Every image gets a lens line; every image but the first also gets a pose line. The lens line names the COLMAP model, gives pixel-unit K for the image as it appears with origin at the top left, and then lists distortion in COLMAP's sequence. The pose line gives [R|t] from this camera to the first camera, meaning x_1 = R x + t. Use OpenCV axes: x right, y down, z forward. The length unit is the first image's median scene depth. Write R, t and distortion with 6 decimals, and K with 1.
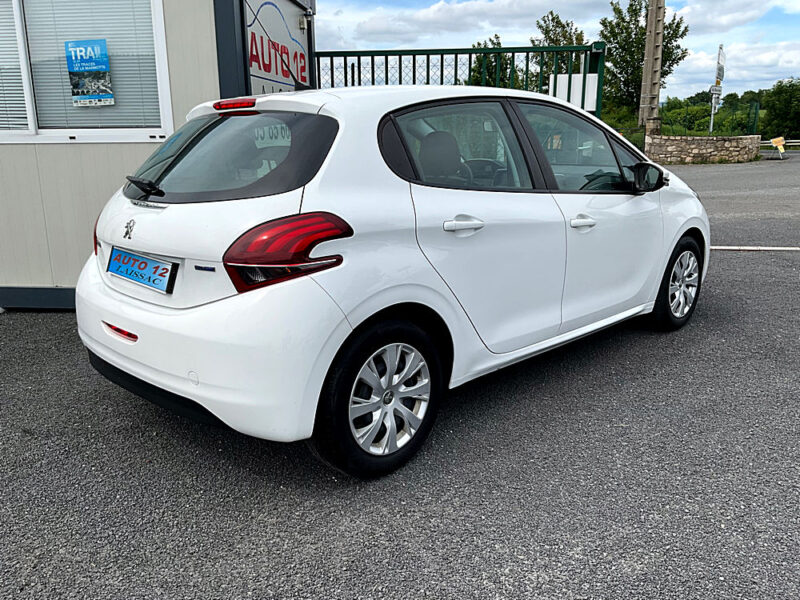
lens RADIAL K [[654.2, 0, 409.1], [0, 654.2, 292.4], [0, 0, 1]] dist [0.065649, -0.127565]
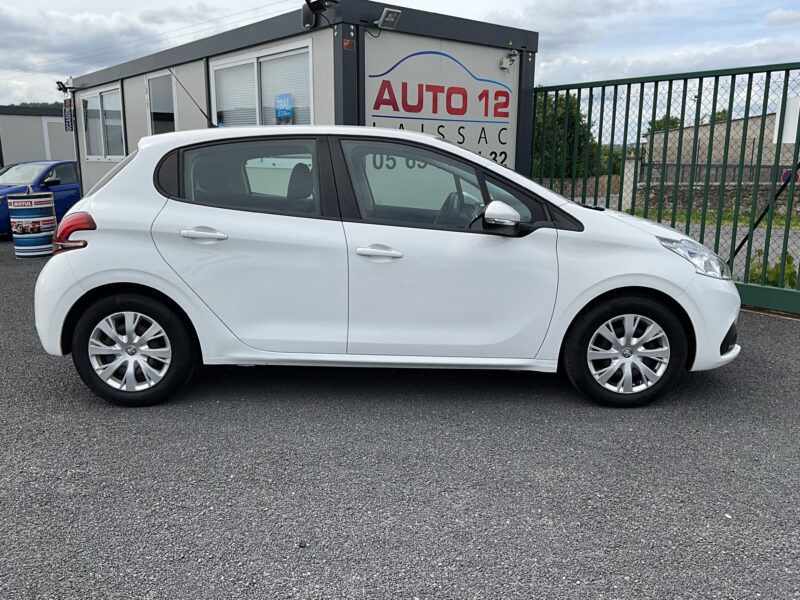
lens RADIAL K [[655.7, 0, 403.2], [0, 655.7, 297.7], [0, 0, 1]] dist [0.070310, -0.117801]
pose [[0.720205, 0.155991, -0.675996, 1.115010], [-0.181068, 0.982886, 0.033899, -0.086187], [0.669715, 0.097987, 0.736125, 0.293066]]
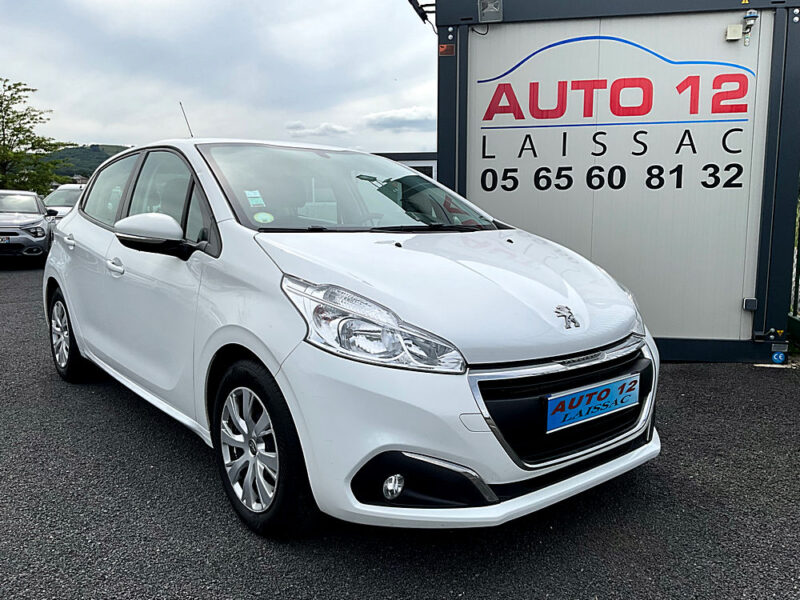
lens RADIAL K [[655.7, 0, 403.2], [0, 655.7, 297.7], [0, 0, 1]] dist [0.070310, -0.117801]
pose [[-0.074928, 0.153115, -0.985364, 1.352479], [-0.240659, 0.956157, 0.166876, -0.363890], [0.967713, 0.249640, -0.034795, 1.633152]]
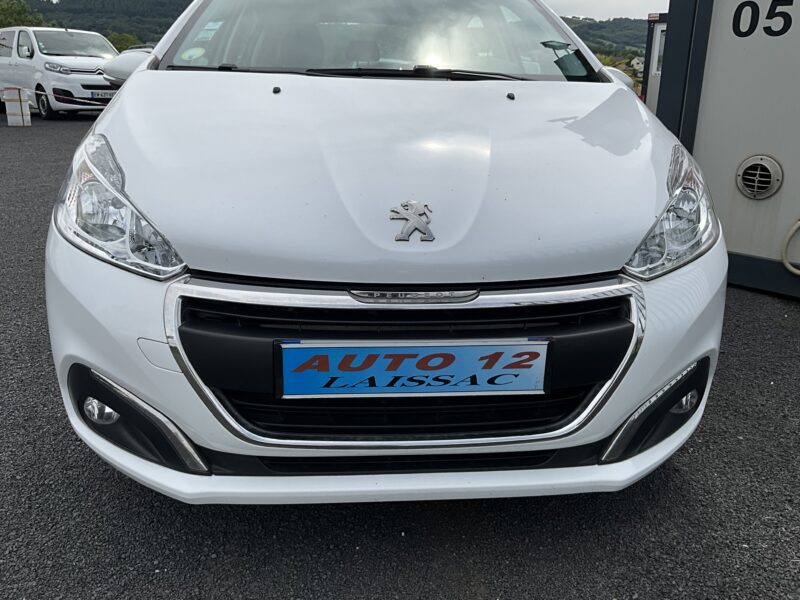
lens RADIAL K [[655.7, 0, 403.2], [0, 655.7, 297.7], [0, 0, 1]] dist [0.070310, -0.117801]
pose [[-0.632819, 0.252882, -0.731840, 0.926581], [-0.189516, 0.865831, 0.463055, -0.424440], [0.750749, 0.431725, -0.499989, 2.047077]]
